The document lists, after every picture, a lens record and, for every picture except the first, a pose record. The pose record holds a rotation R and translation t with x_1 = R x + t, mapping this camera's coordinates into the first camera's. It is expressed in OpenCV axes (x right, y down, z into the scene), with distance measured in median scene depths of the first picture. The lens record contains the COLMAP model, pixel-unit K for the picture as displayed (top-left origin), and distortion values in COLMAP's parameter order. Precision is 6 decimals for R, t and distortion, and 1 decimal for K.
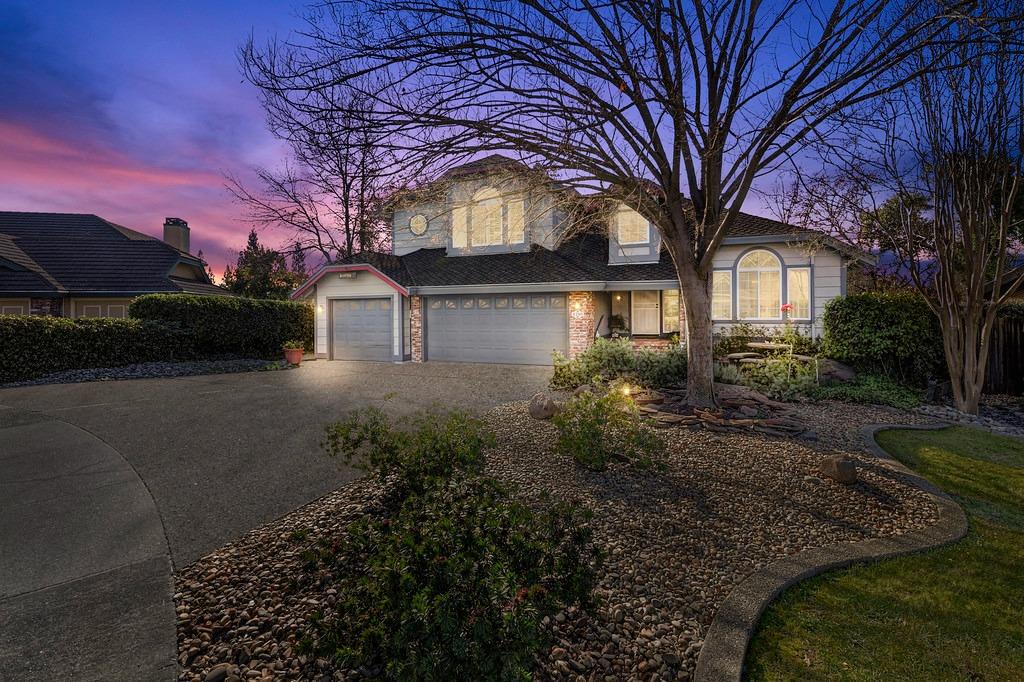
lens RADIAL K [[467.8, 0, 514.1], [0, 467.8, 304.7], [0, 0, 1]] dist [-0.001360, -0.000139]
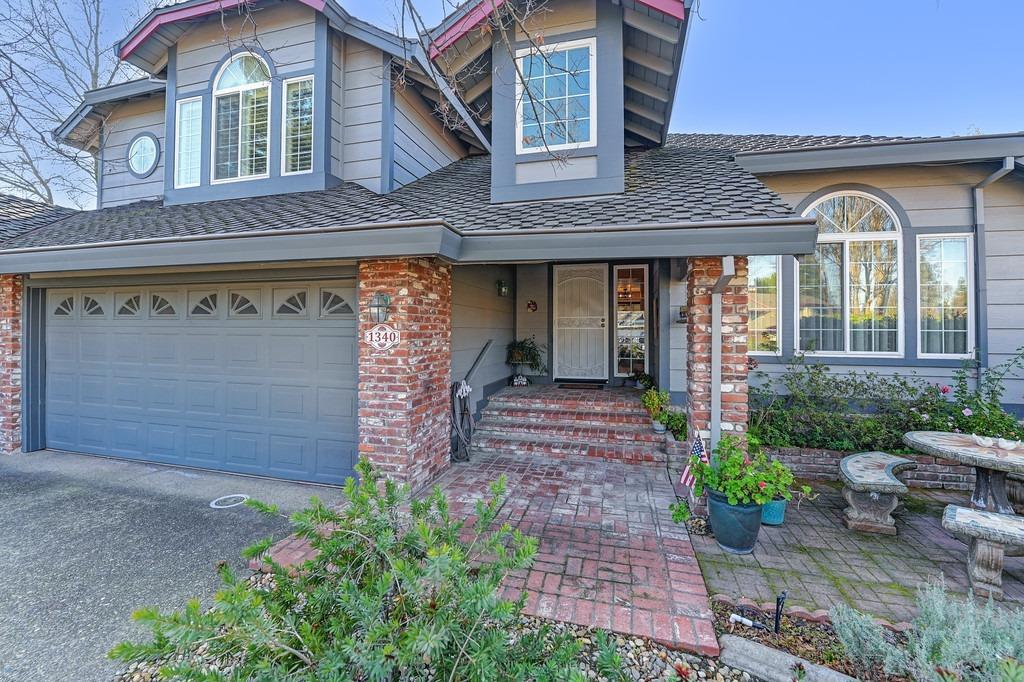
lens RADIAL K [[420.4, 0, 515.9], [0, 420.4, 326.7], [0, 0, 1]] dist [-0.018223, -0.000409]
pose [[0.990504, 0.019308, 0.136118, 0.163218], [-0.018847, 0.999811, -0.004678, 0.011275], [-0.136183, 0.002068, 0.990682, 0.610434]]
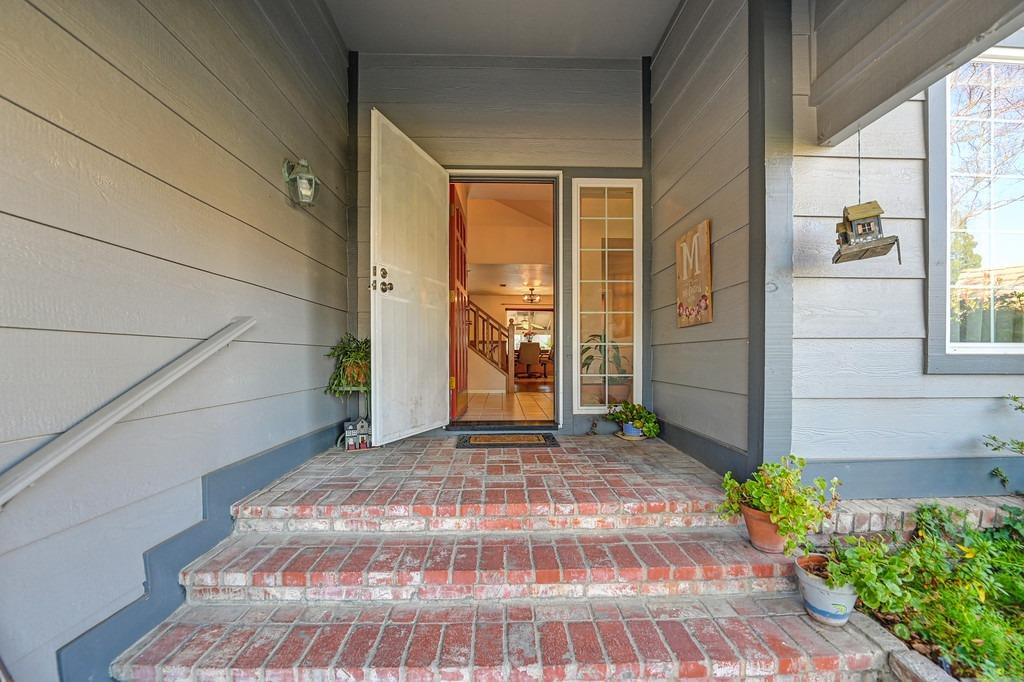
lens RADIAL K [[420.0, 0, 513.2], [0, 420.0, 345.5], [0, 0, 1]] dist [-0.013445, -0.000446]
pose [[0.913626, 0.025484, 0.405756, 0.218260], [-0.015824, 0.999506, -0.027146, 0.033467], [-0.406248, 0.018381, 0.913578, 0.875082]]
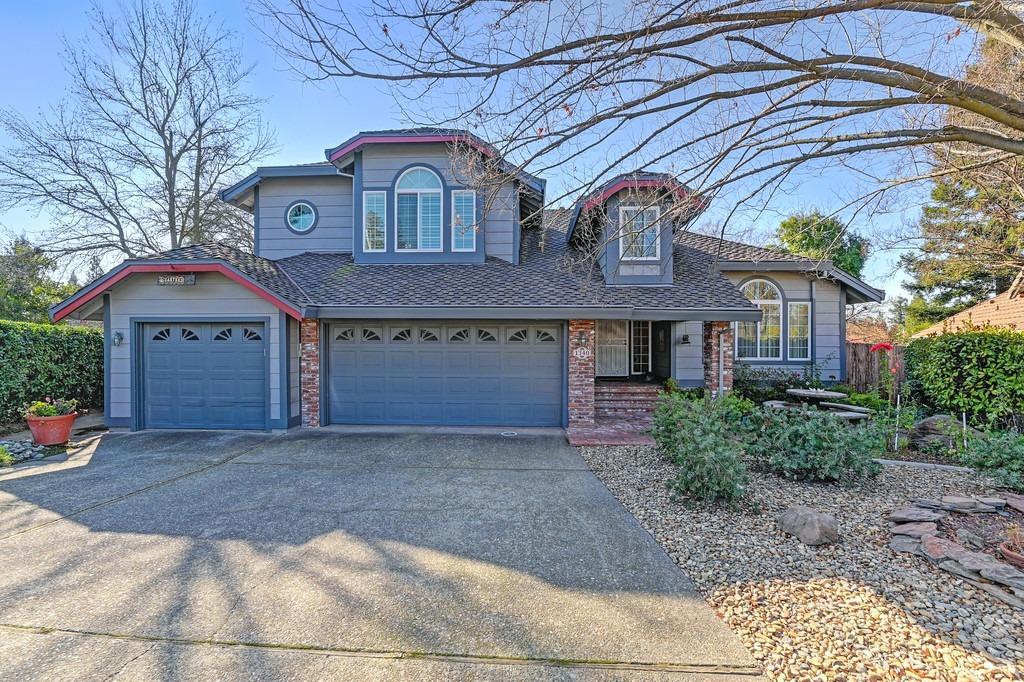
lens RADIAL K [[420.0, 0, 513.2], [0, 420.0, 345.5], [0, 0, 1]] dist [-0.013445, -0.000446]
pose [[0.937628, 0.012498, 0.347416, -0.151837], [-0.016884, 0.999811, 0.009602, 0.004538], [-0.347231, -0.014869, 0.937662, 0.395093]]
